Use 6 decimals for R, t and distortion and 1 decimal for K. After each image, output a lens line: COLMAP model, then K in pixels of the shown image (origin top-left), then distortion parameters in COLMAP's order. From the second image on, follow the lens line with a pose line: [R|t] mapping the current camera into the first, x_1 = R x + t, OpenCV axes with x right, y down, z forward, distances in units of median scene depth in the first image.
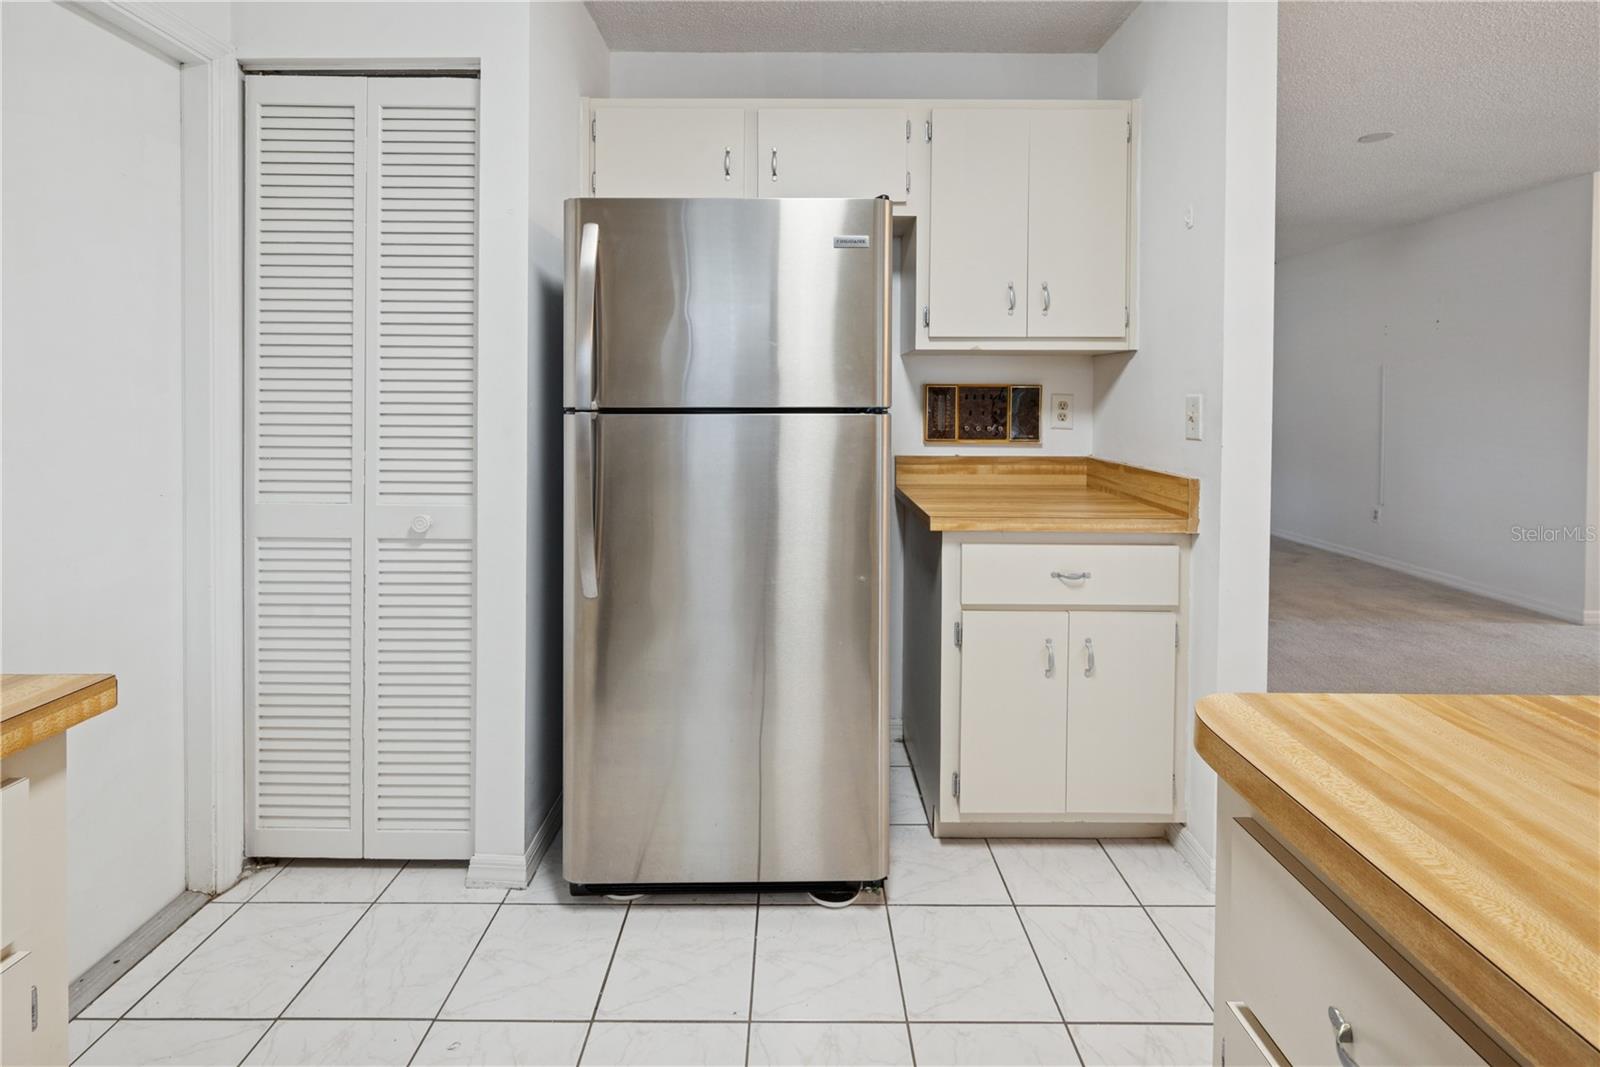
lens RADIAL K [[685.5, 0, 796.5], [0, 685.5, 403.7], [0, 0, 1]] dist [-0.001455, -0.000327]
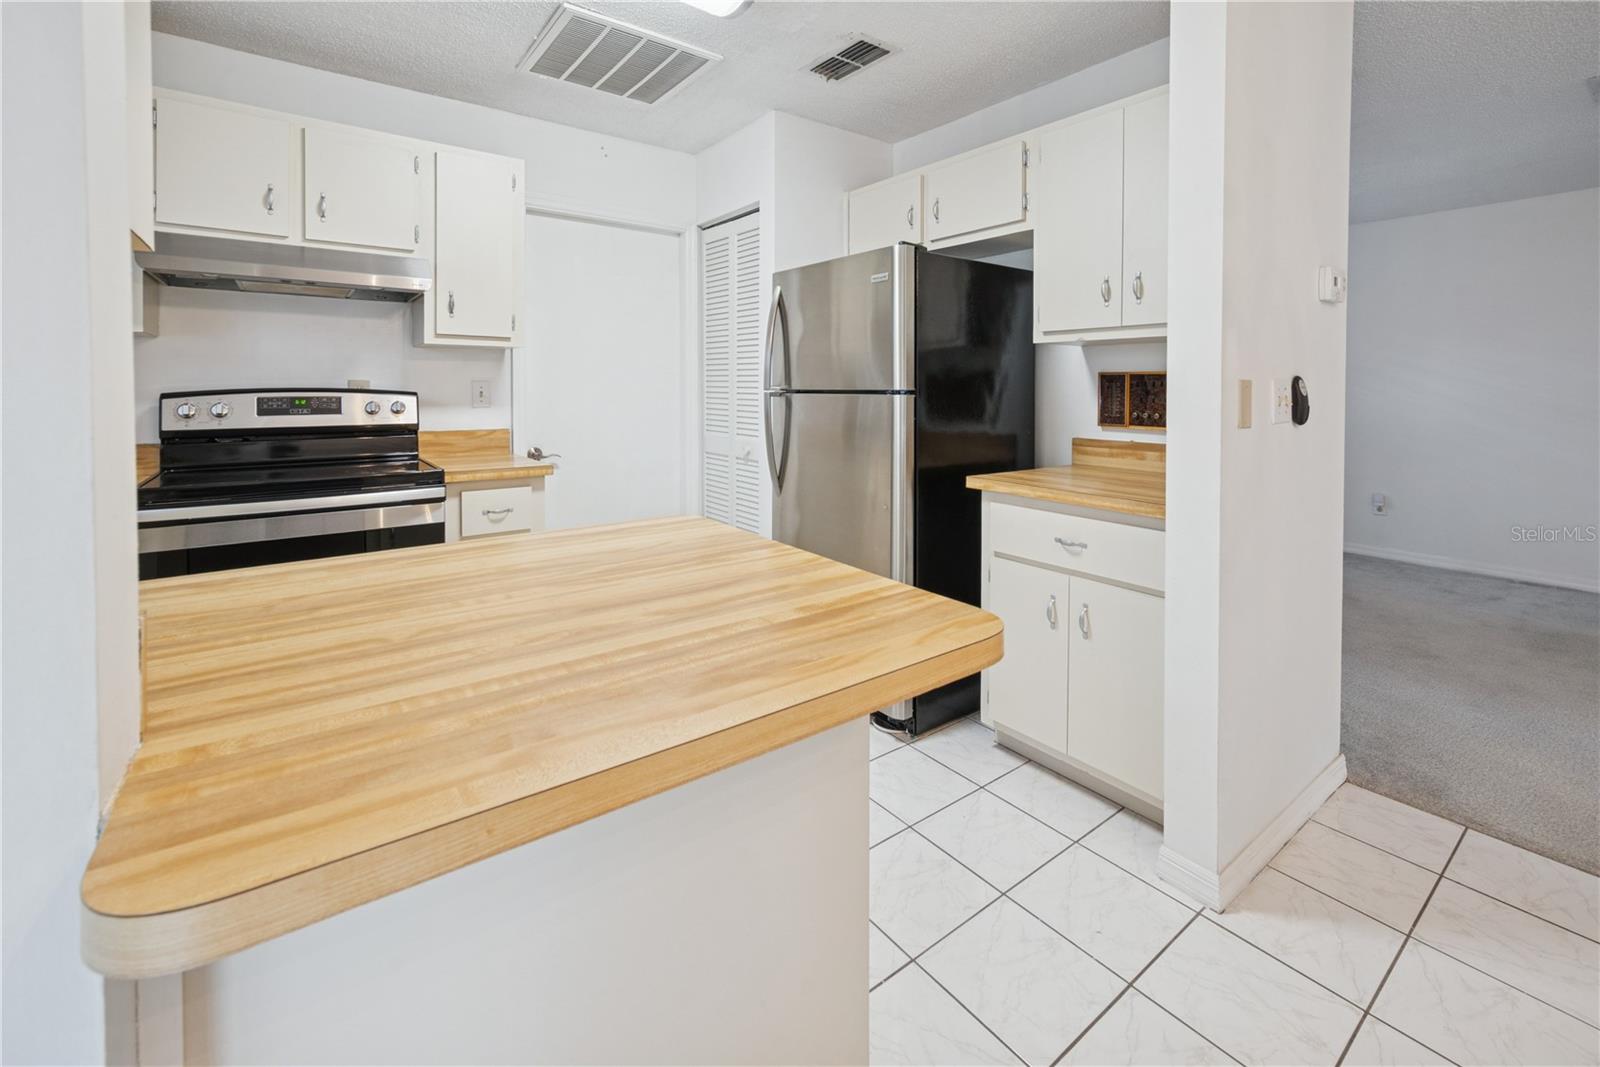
lens RADIAL K [[685.5, 0, 796.5], [0, 685.5, 403.7], [0, 0, 1]] dist [-0.001455, -0.000327]
pose [[0.598164, 0.019851, -0.801128, 0.920821], [-0.011548, 0.999803, 0.016152, 0.010347], [0.801290, -0.000410, 0.598276, -0.021146]]
